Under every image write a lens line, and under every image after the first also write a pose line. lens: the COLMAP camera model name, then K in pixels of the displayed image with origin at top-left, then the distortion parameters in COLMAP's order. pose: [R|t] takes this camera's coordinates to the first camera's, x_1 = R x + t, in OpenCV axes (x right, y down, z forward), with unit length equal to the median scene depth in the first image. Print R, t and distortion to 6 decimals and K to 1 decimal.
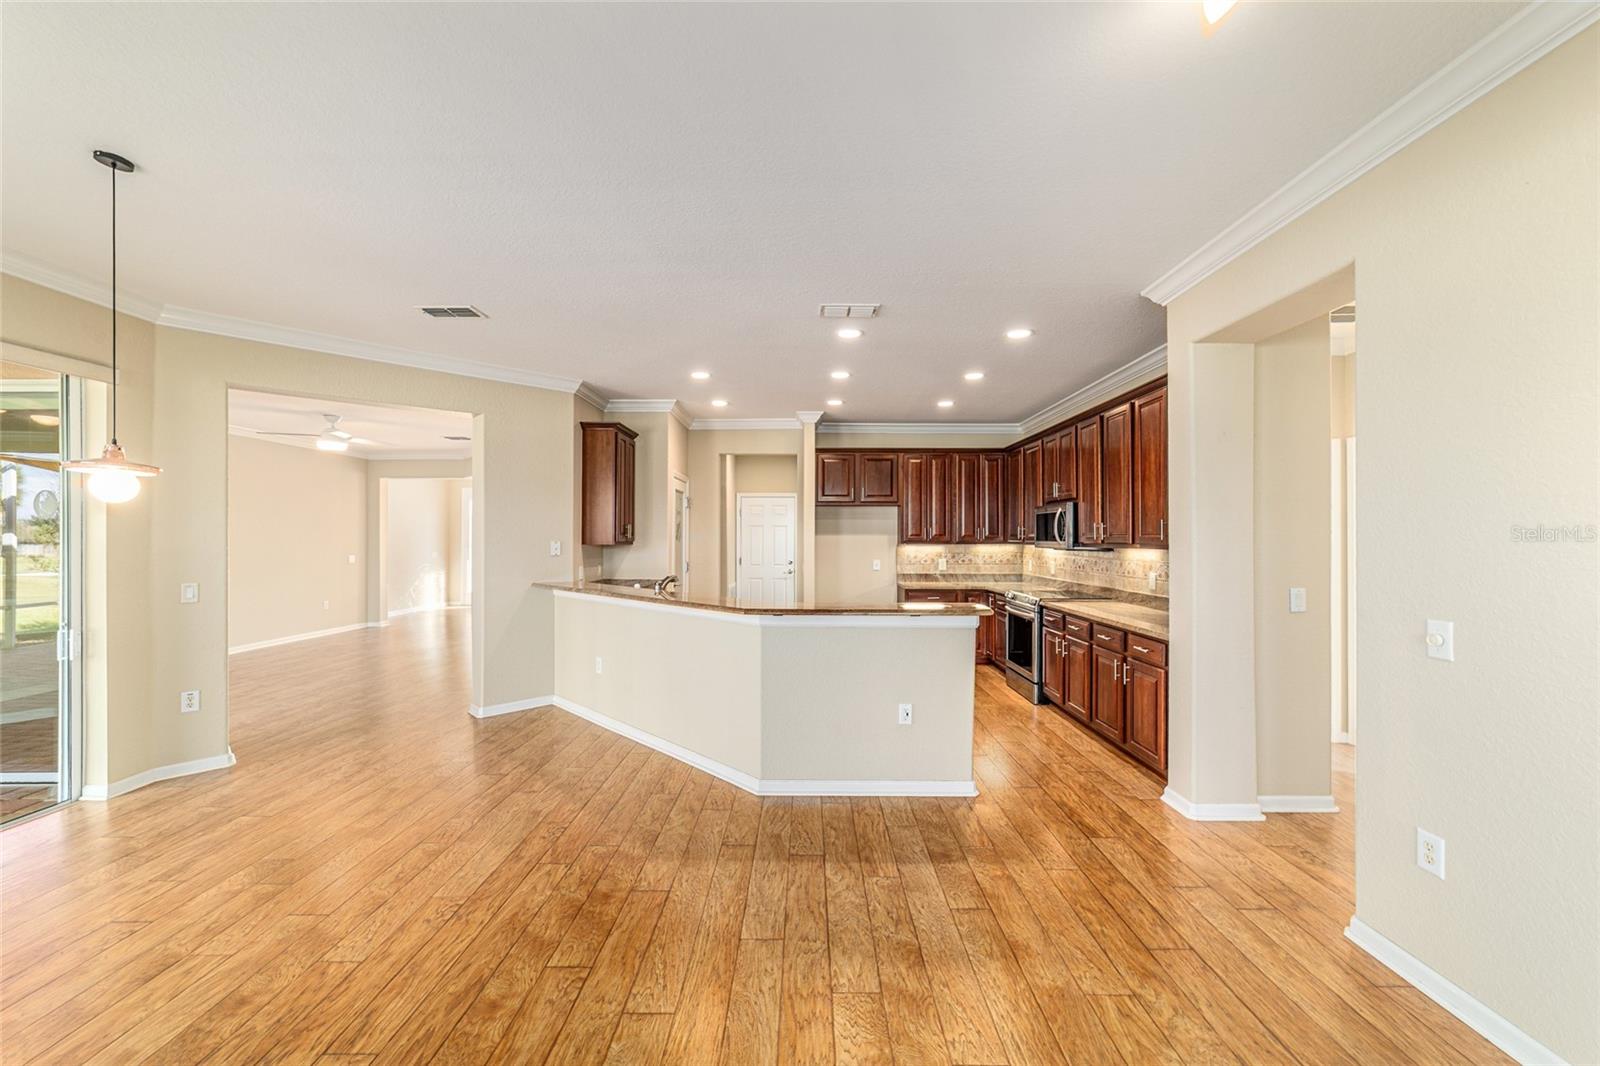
lens RADIAL K [[625.0, 0, 791.2], [0, 625.0, 533.6], [0, 0, 1]] dist [-0.000391, 0.002749]
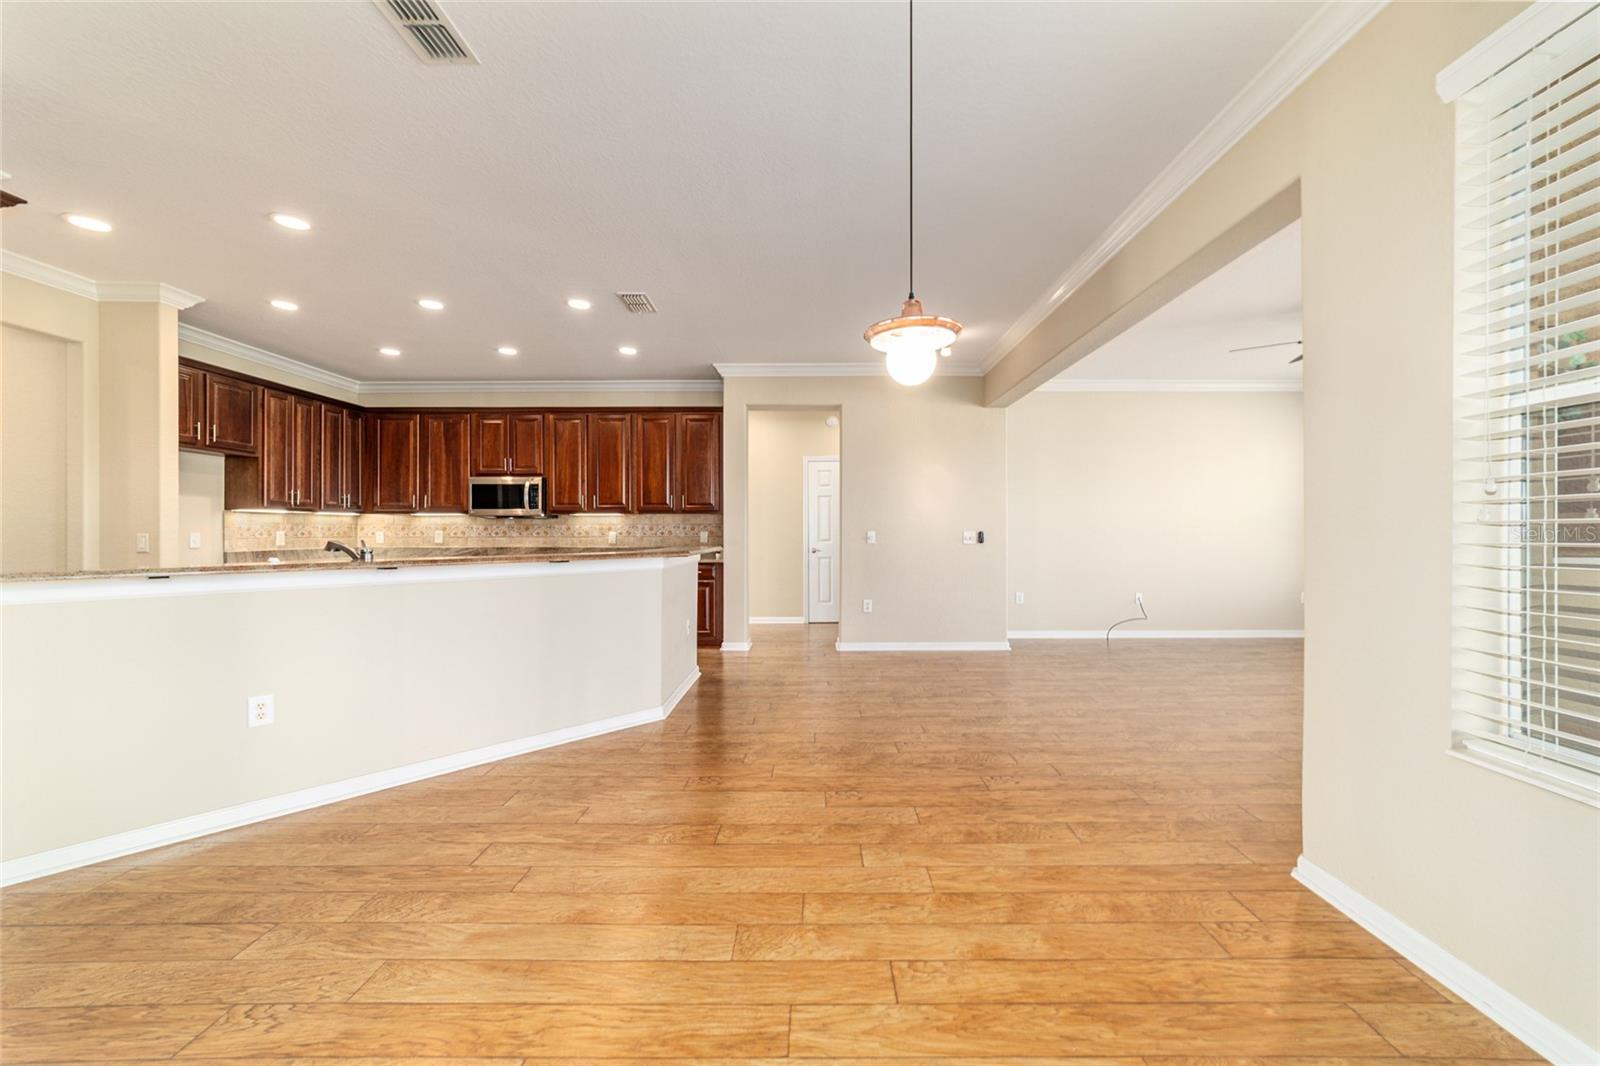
lens RADIAL K [[614.1, 0, 810.5], [0, 614.1, 580.0], [0, 0, 1]] dist [-0.009943, 0.000176]
pose [[-0.021688, -0.080882, 0.996488, -1.417589], [-0.010438, 0.996686, 0.080670, 0.087067], [-0.999710, -0.008652, -0.022460, 0.926859]]
